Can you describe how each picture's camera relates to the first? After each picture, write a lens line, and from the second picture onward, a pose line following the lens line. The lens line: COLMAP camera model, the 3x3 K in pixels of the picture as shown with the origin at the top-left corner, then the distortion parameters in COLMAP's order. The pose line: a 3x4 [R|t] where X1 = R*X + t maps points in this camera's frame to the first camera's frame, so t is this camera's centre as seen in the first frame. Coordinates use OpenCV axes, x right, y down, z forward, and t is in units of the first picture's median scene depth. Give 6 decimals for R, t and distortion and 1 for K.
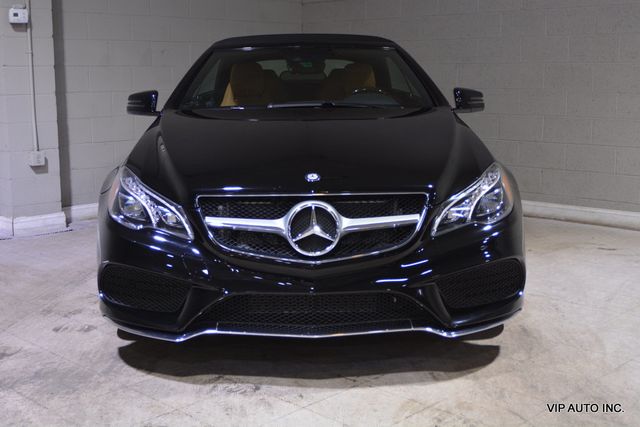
lens RADIAL K [[857.4, 0, 320.0], [0, 857.4, 213.5], [0, 0, 1]] dist [-0.034401, -0.115727]
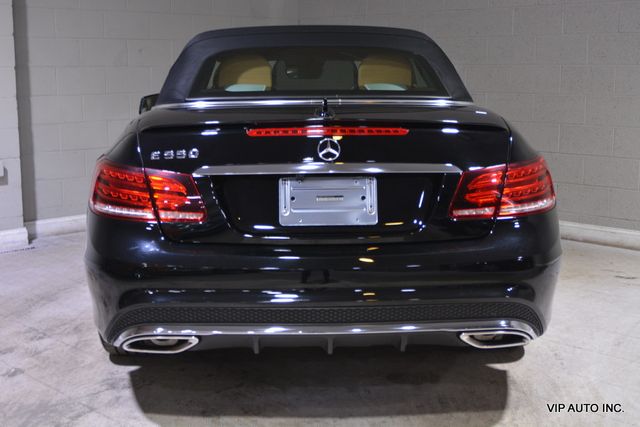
lens RADIAL K [[902.7, 0, 320.0], [0, 902.7, 213.5], [0, 0, 1]] dist [-0.047368, -0.071408]
pose [[0.999417, 0.007865, -0.033225, 0.068088], [-0.007863, 0.999969, 0.000195, -0.029539], [0.033225, 0.000066, 0.999448, 0.083912]]
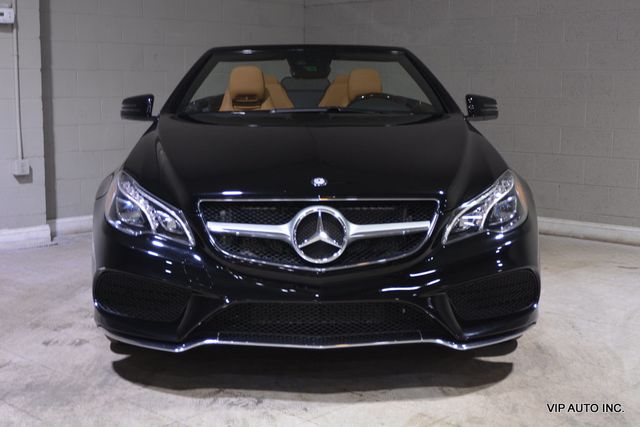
lens RADIAL K [[944.7, 0, 320.0], [0, 944.7, 213.5], [0, 0, 1]] dist [-0.084335, 0.101089]
pose [[0.999966, 0.008031, 0.001860, -0.006970], [-0.007980, 0.999626, -0.026157, 0.015724], [-0.002069, 0.026142, 0.999656, -0.044307]]
